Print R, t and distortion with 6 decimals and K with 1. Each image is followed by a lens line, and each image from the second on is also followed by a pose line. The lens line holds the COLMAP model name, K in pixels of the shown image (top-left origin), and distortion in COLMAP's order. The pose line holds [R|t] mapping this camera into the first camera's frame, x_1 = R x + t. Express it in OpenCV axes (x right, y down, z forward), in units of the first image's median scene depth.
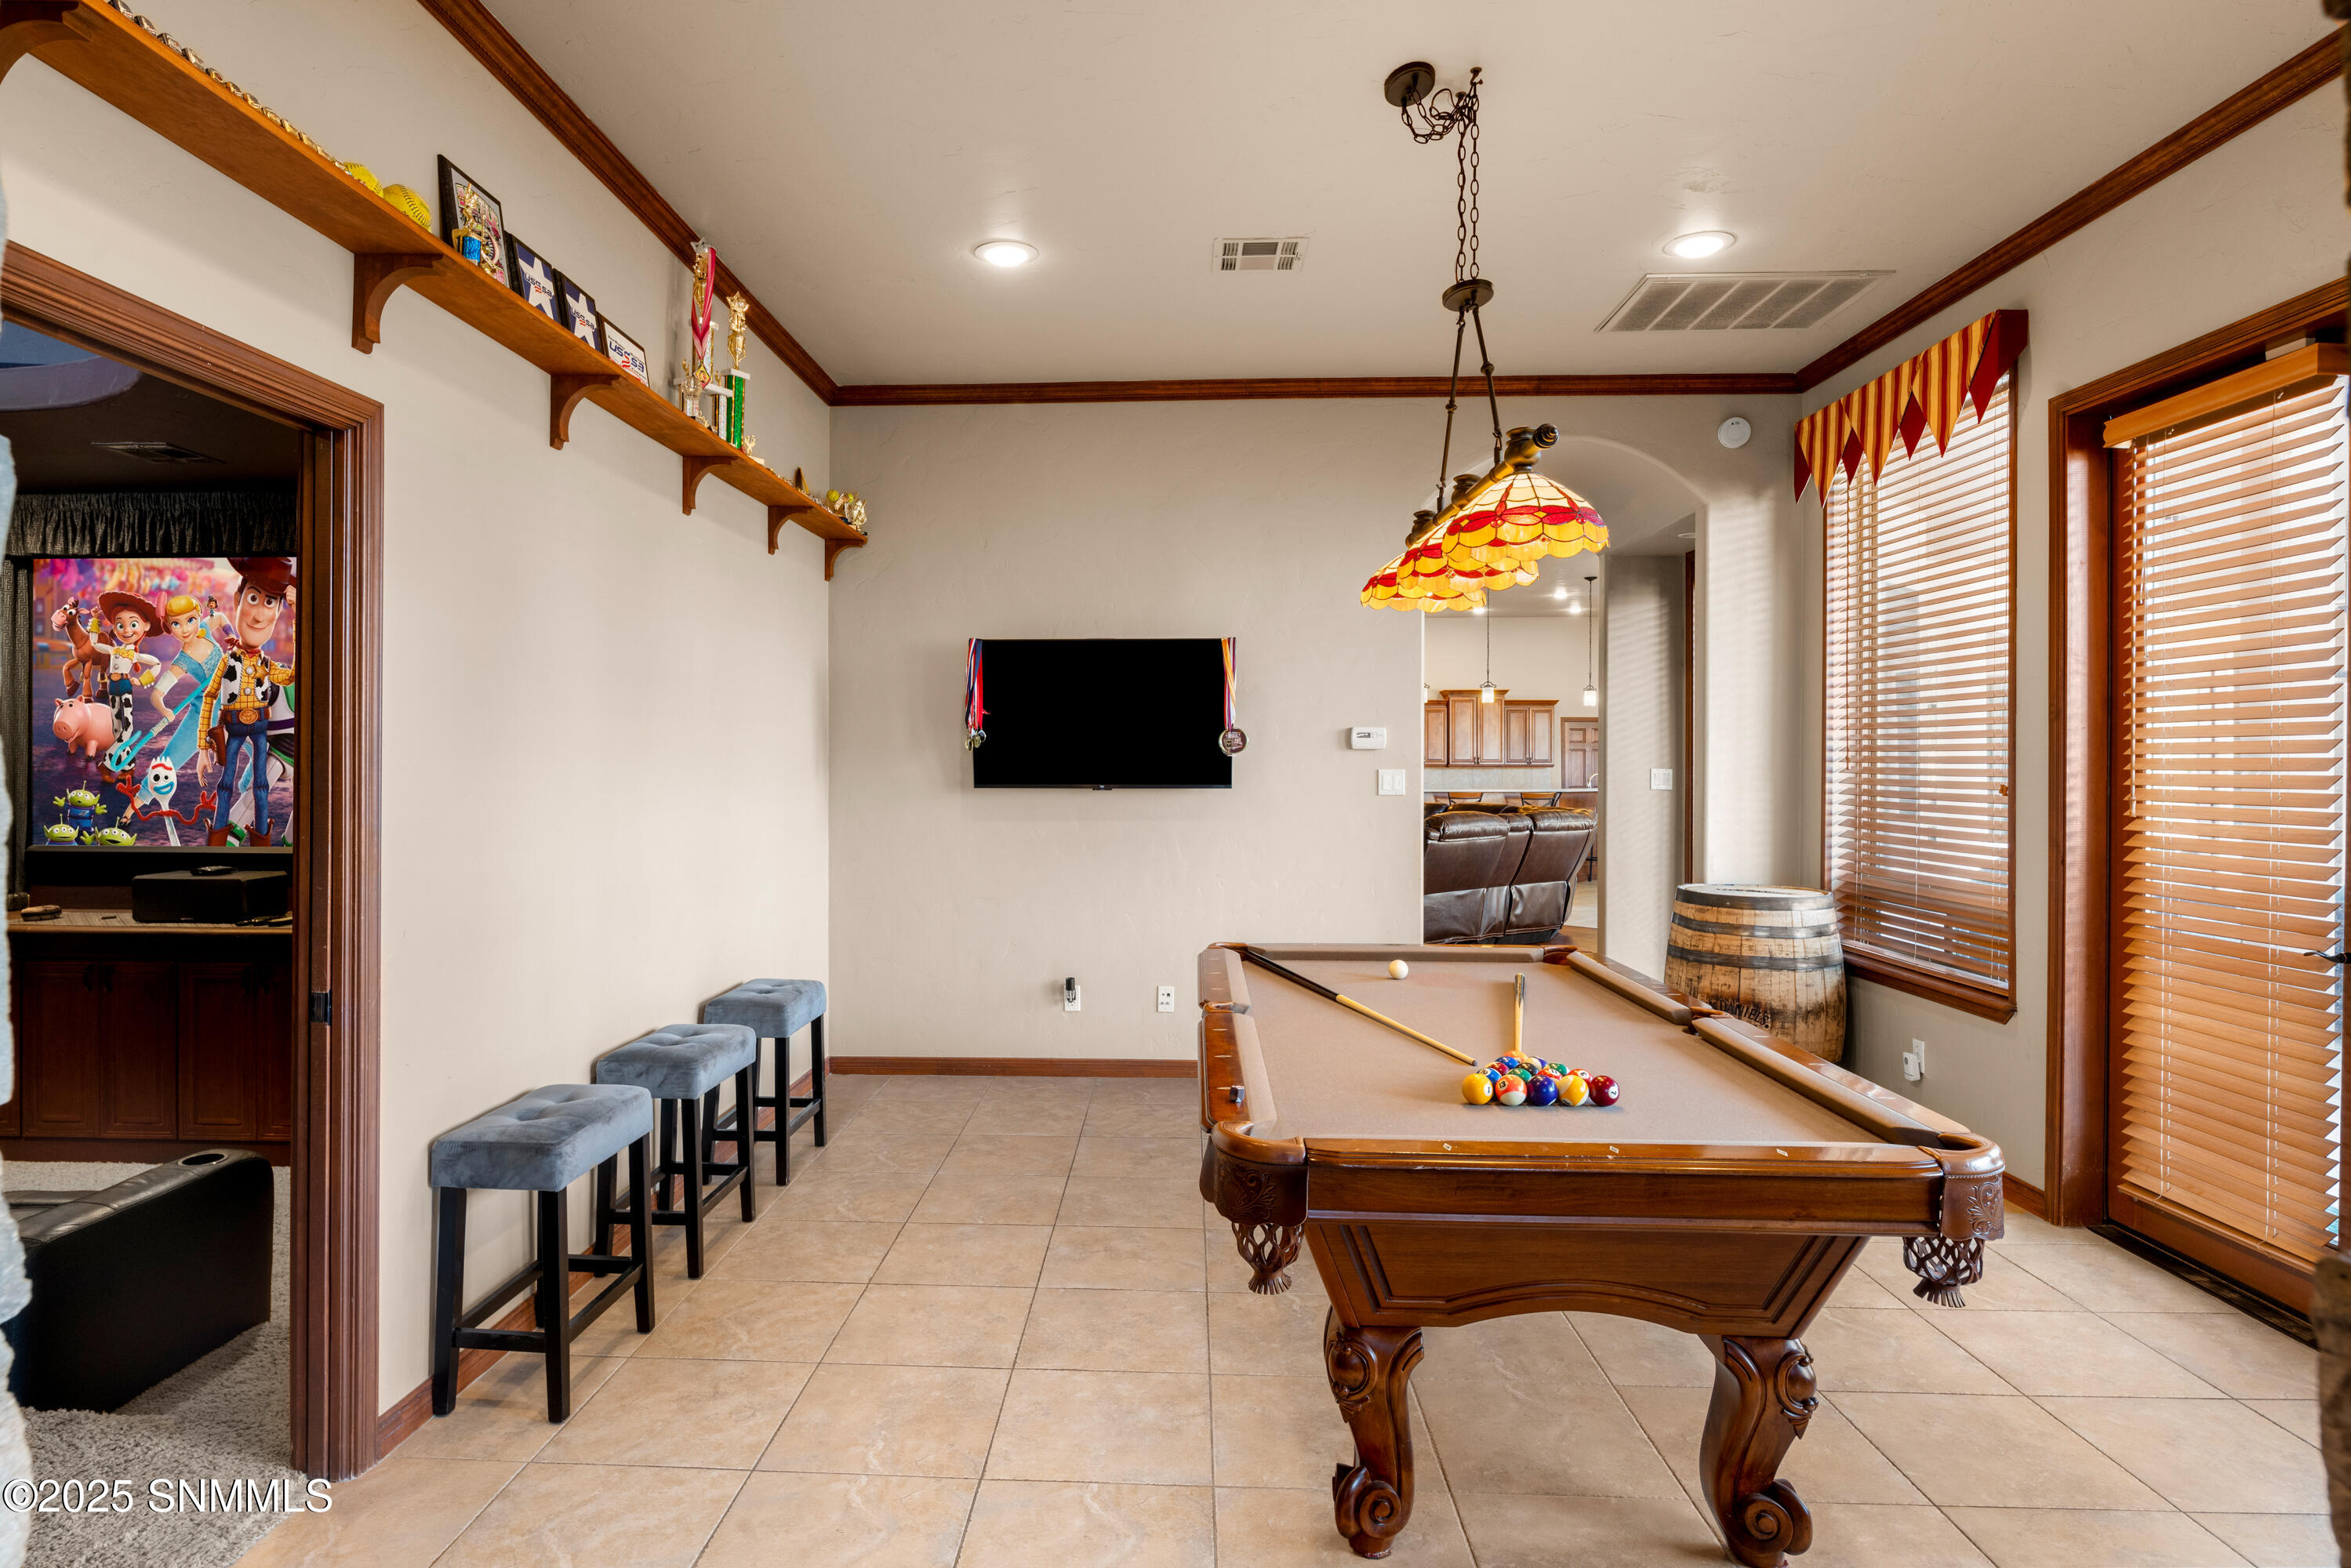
lens RADIAL K [[1287.6, 0, 1170.1], [0, 1287.6, 777.0], [0, 0, 1]] dist [-0.005170, -0.001130]
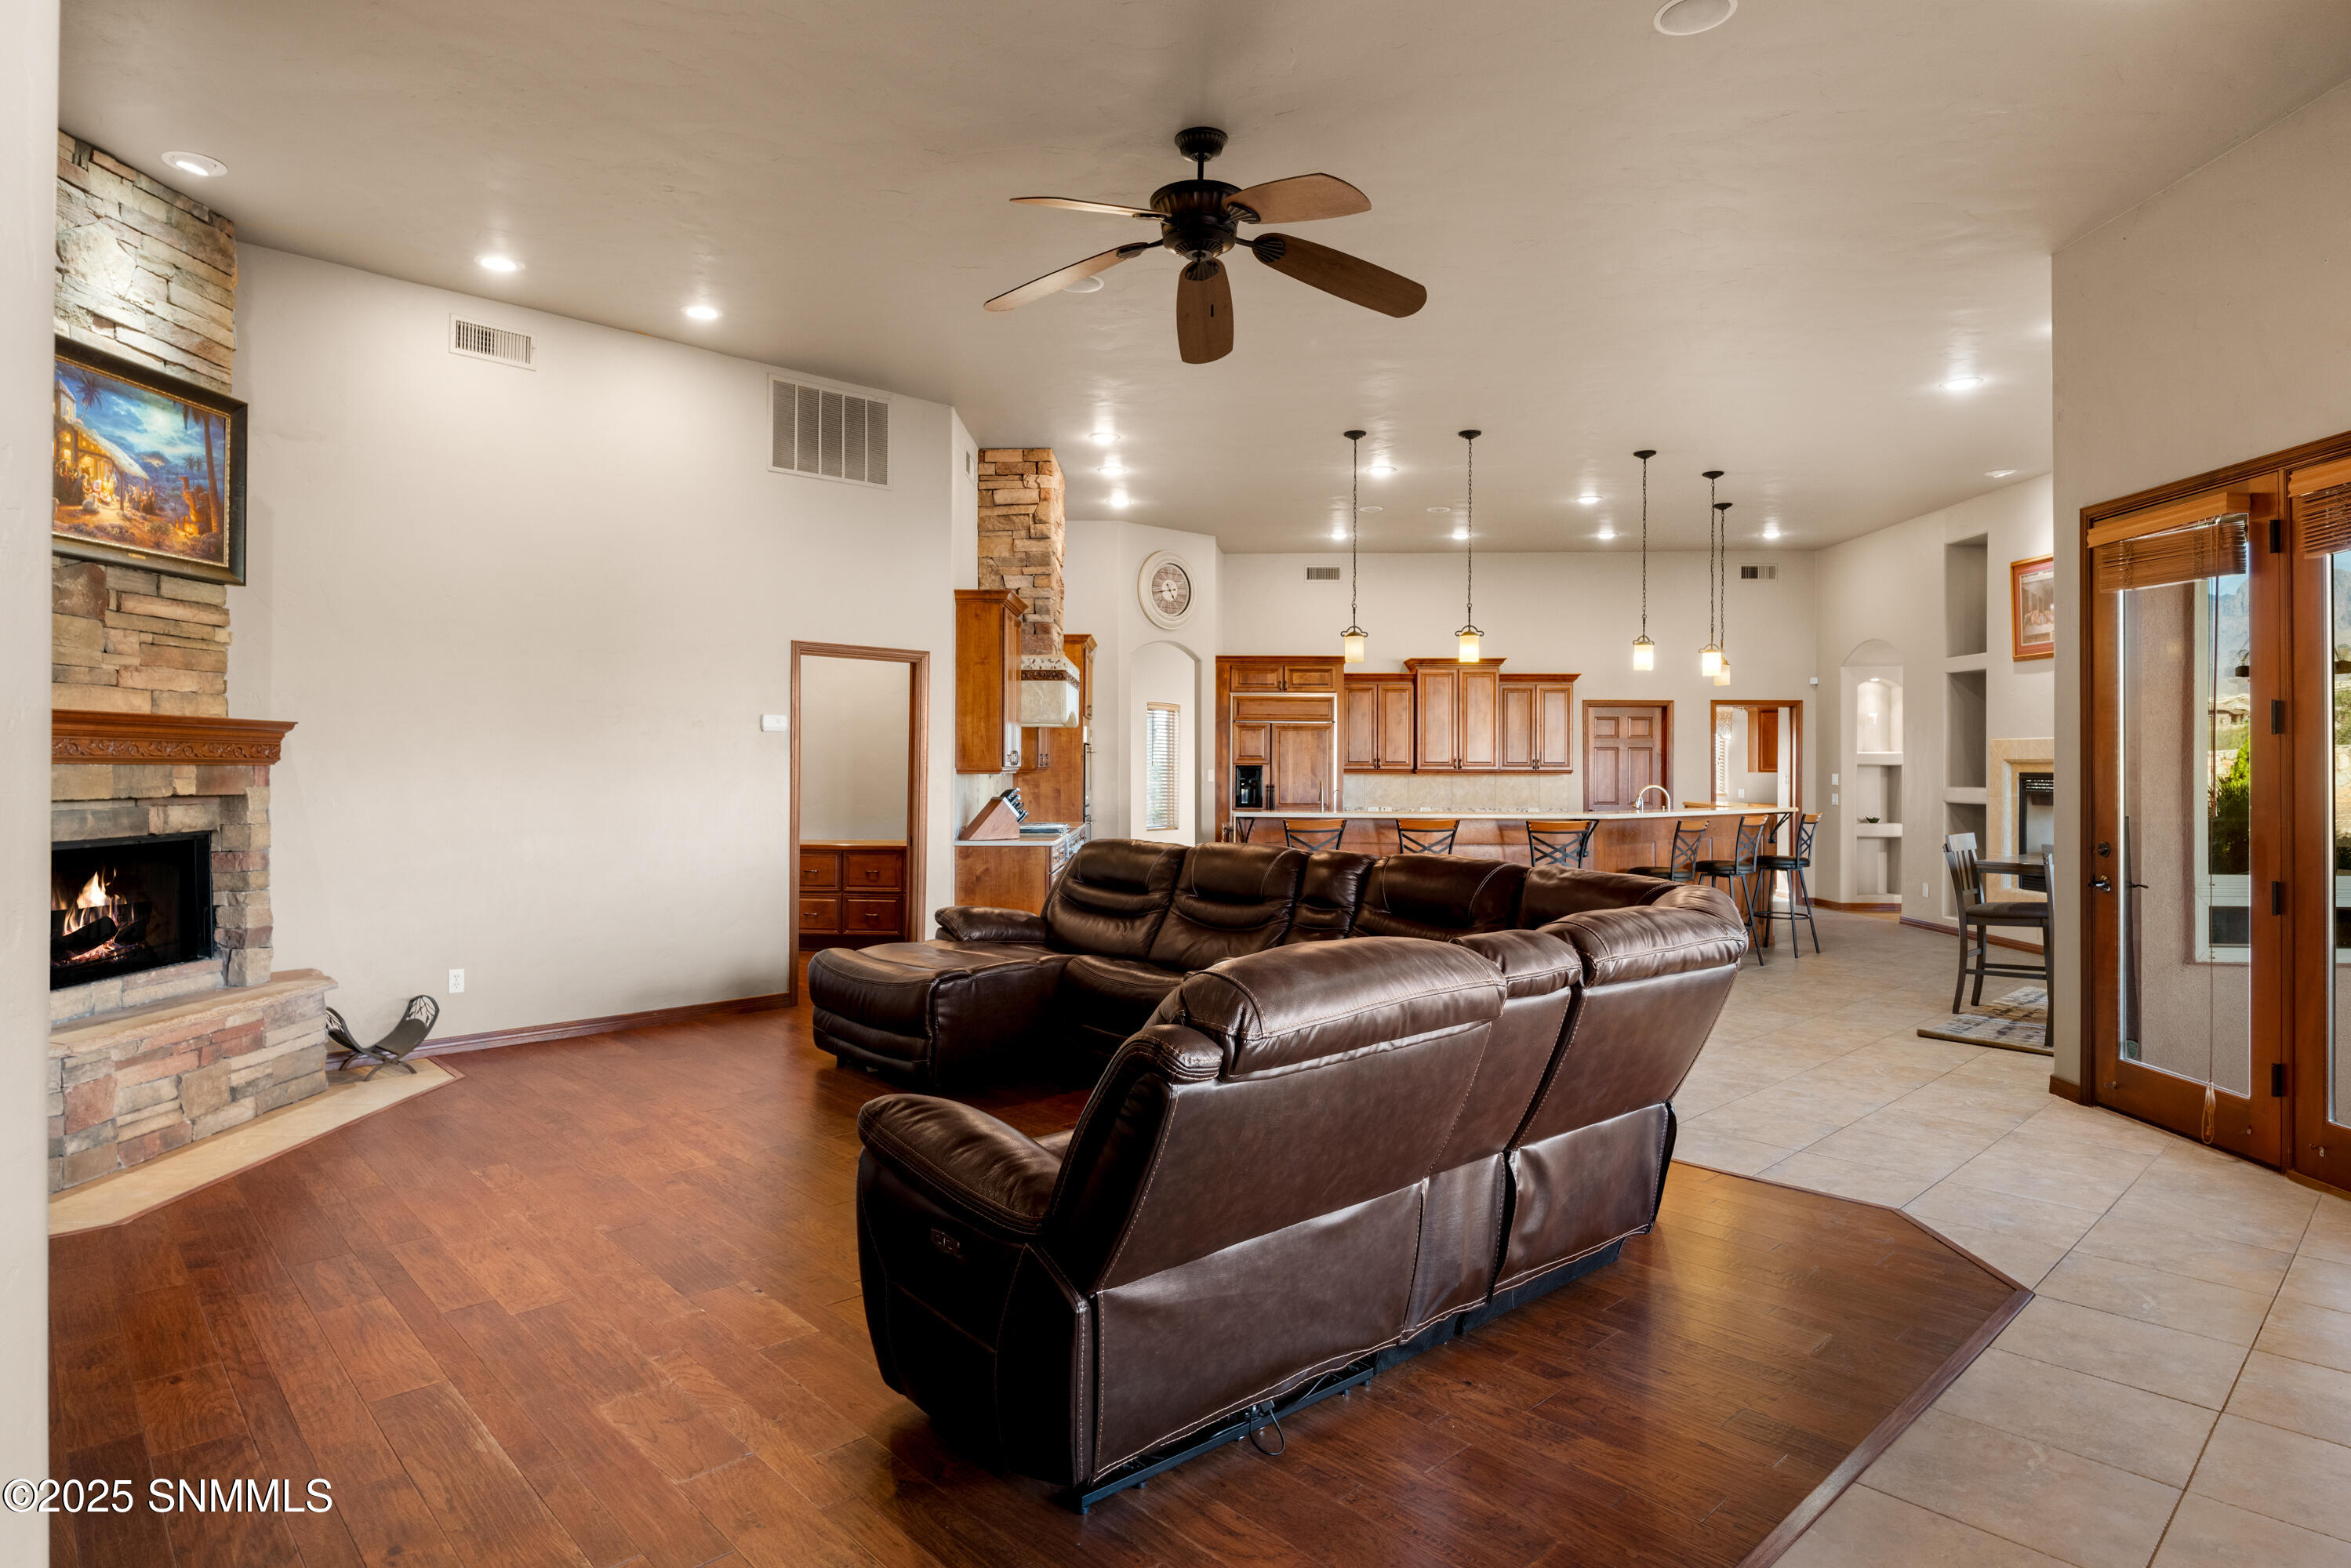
lens RADIAL K [[1287.6, 0, 1172.1], [0, 1287.6, 771.5], [0, 0, 1]] dist [-0.005170, -0.001130]
pose [[0.999990, 0.003046, 0.003212, 0.087497], [-0.003023, 0.999970, -0.007158, -0.003381], [-0.003233, 0.007148, 0.999969, 0.330864]]
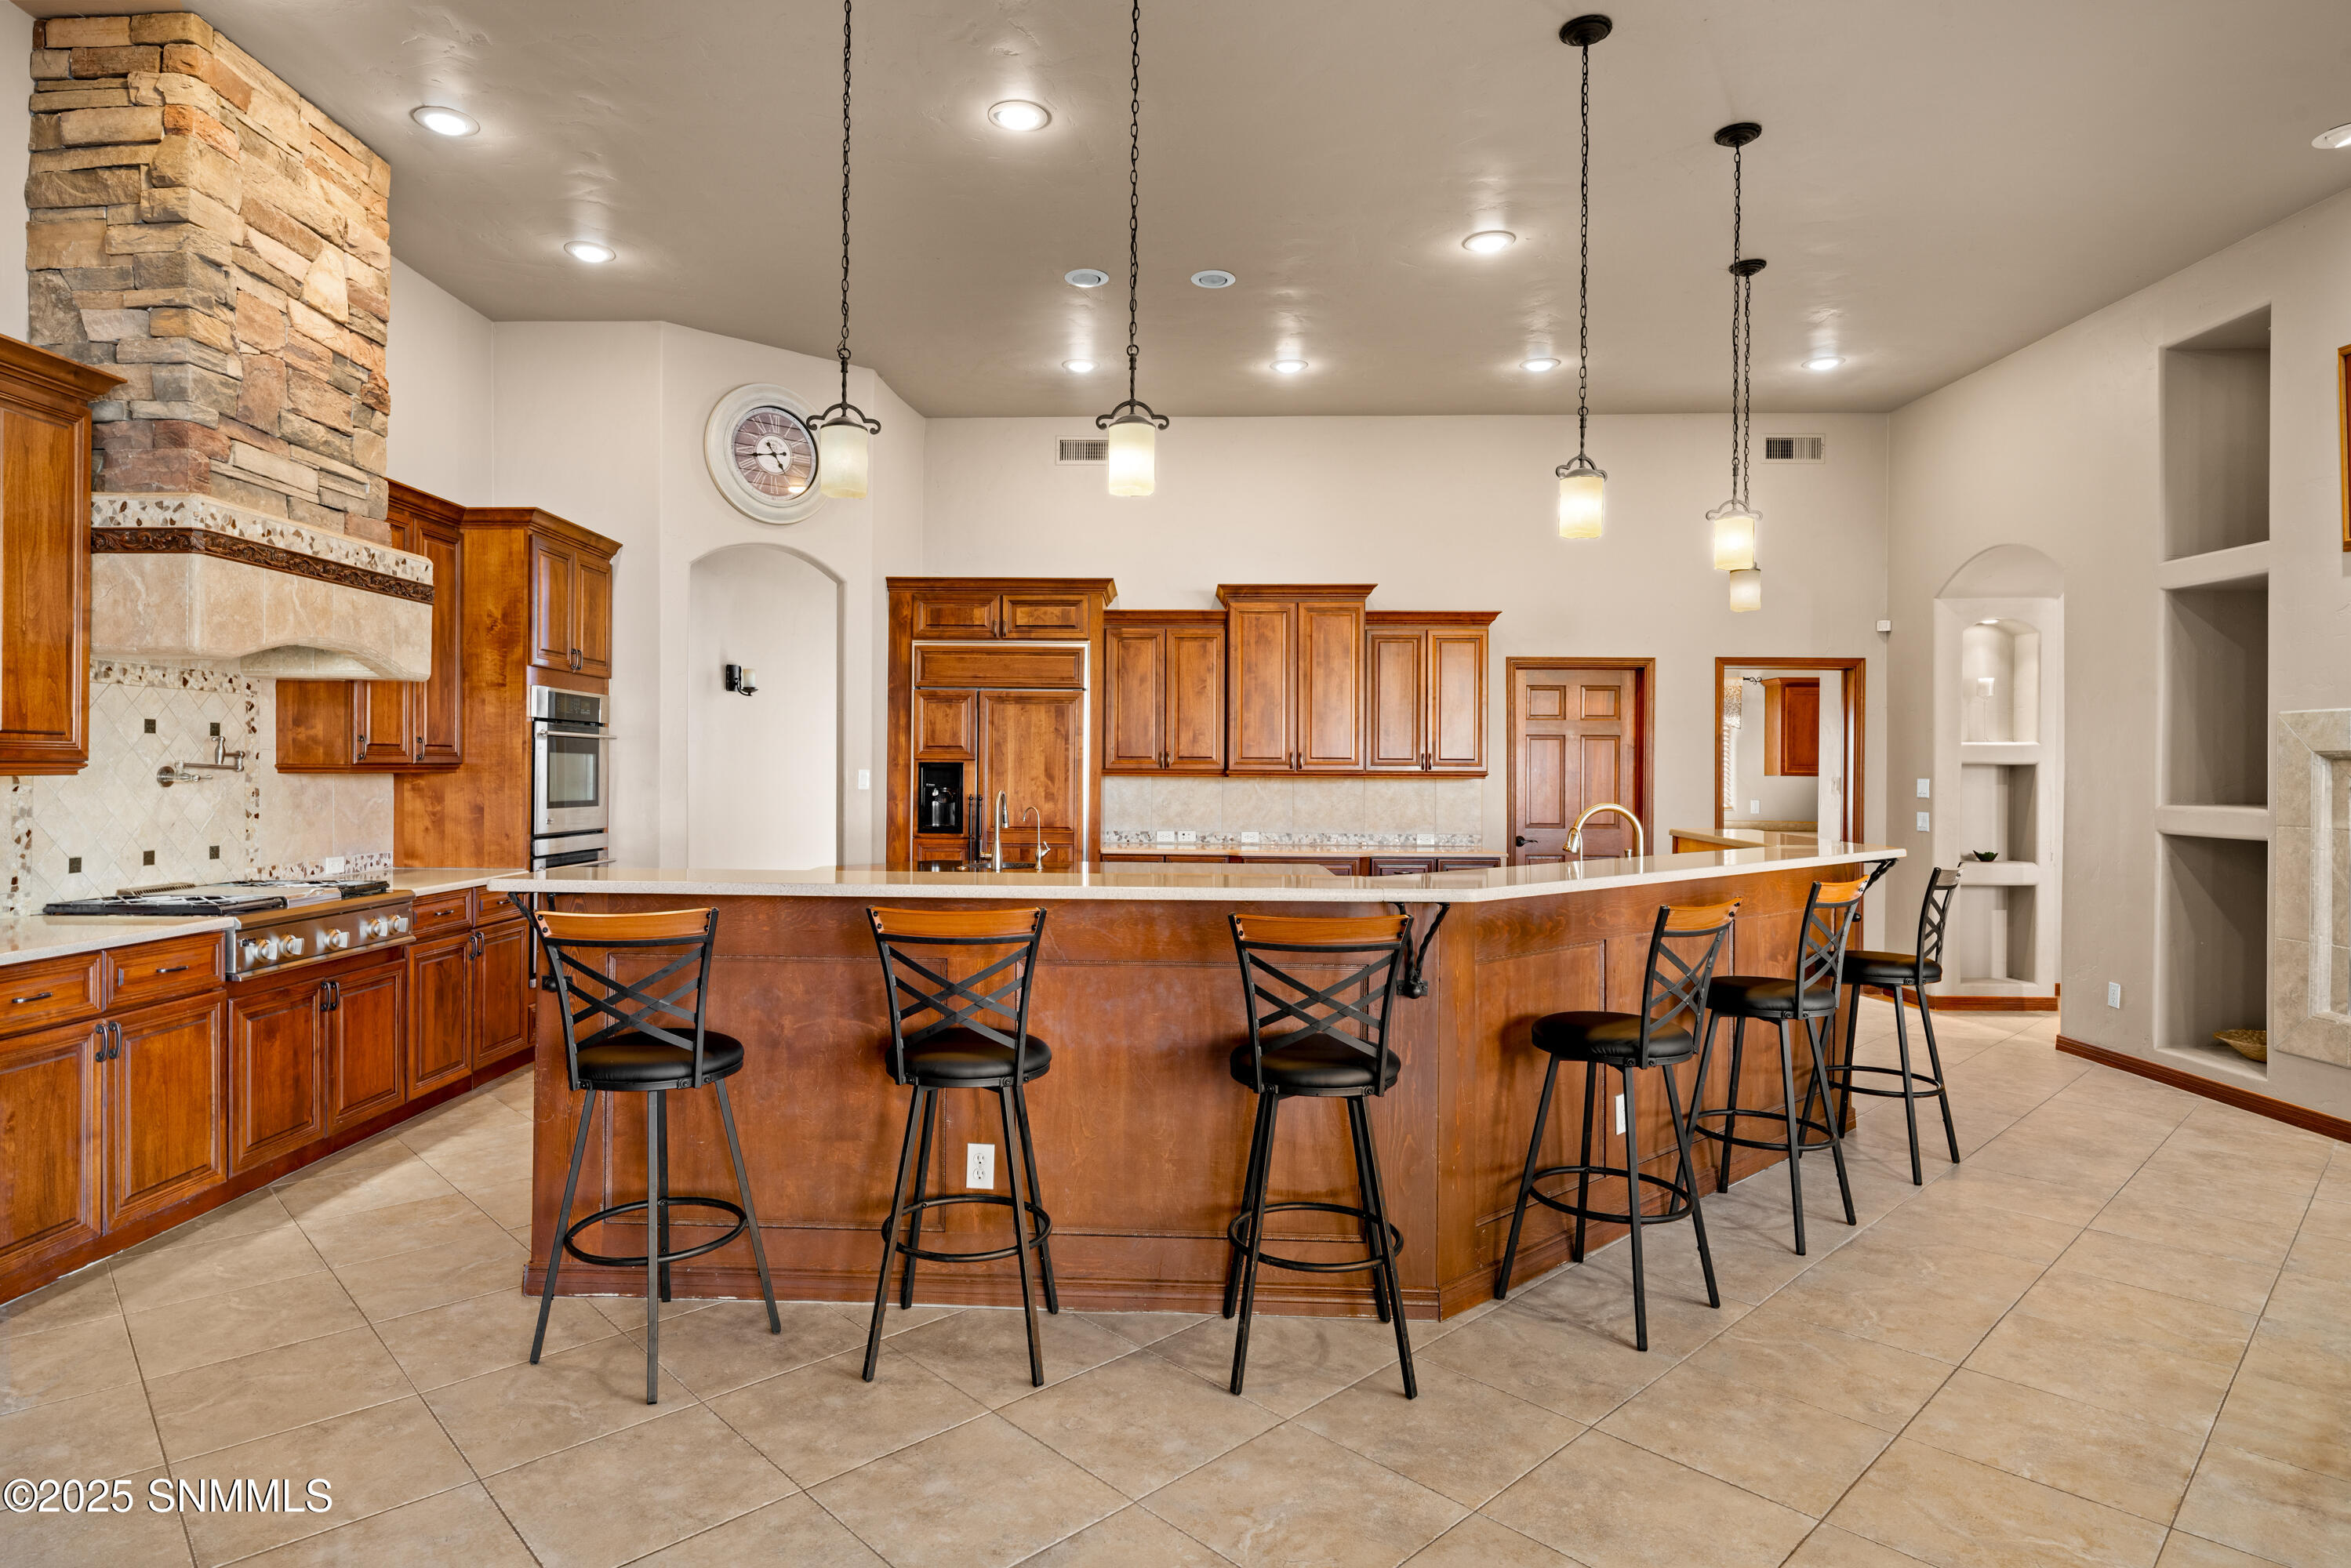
lens RADIAL K [[1287.6, 0, 1169.7], [0, 1287.6, 778.9], [0, 0, 1]] dist [-0.005170, -0.001130]
pose [[0.999907, 0.005408, 0.012513, 0.194053], [-0.005374, 0.999982, -0.002743, -0.005662], [-0.012528, 0.002675, 0.999918, 0.598958]]
